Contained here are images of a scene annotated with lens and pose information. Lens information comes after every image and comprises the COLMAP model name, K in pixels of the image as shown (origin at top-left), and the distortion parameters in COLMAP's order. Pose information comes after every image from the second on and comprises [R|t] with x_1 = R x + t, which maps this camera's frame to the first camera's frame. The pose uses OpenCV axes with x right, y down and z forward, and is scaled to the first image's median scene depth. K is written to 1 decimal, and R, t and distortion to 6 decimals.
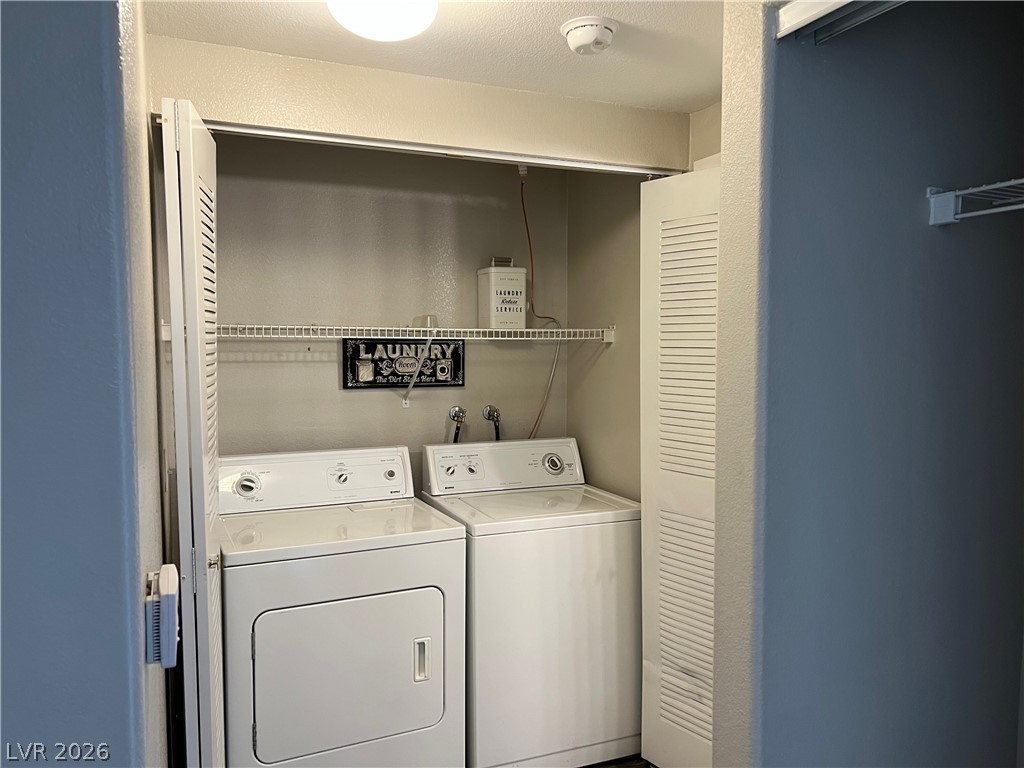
lens RADIAL K [[767.4, 0, 506.3], [0, 767.4, 390.0], [0, 0, 1]] dist [0.042148, -0.035851]
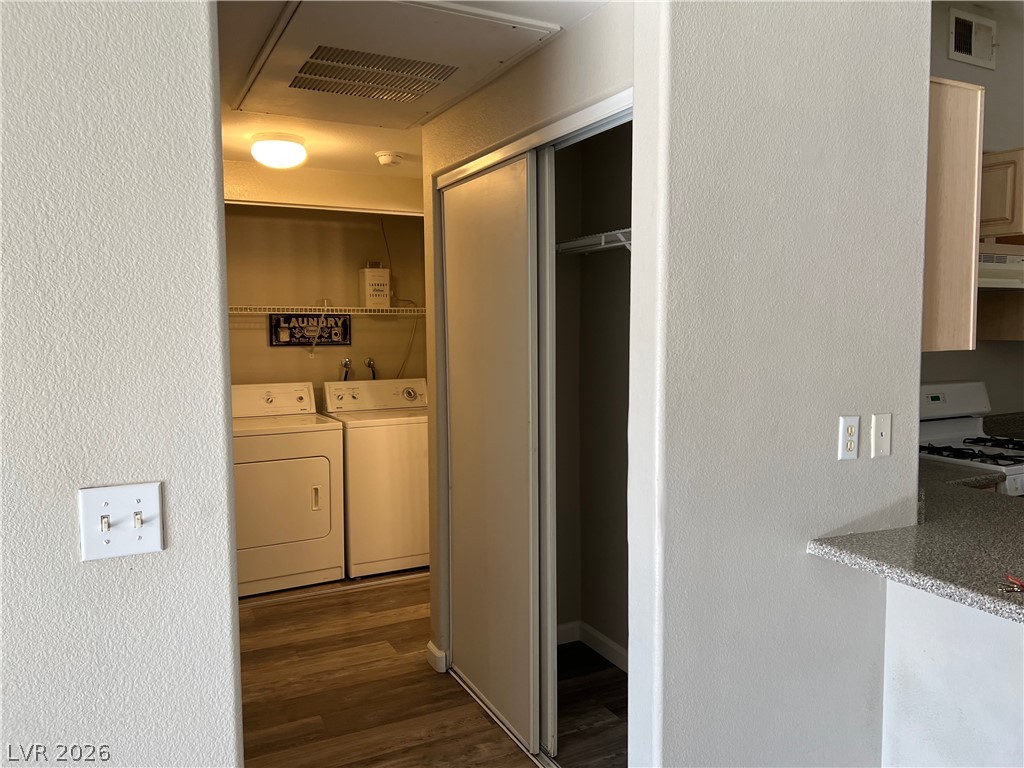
lens RADIAL K [[767.4, 0, 520.2], [0, 767.4, 375.6], [0, 0, 1]] dist [0.042148, -0.035851]
pose [[0.996467, -0.012242, 0.083094, 0.163555], [0.011805, 0.999914, 0.005753, 0.054809], [-0.083157, -0.004752, 0.996525, -0.603746]]
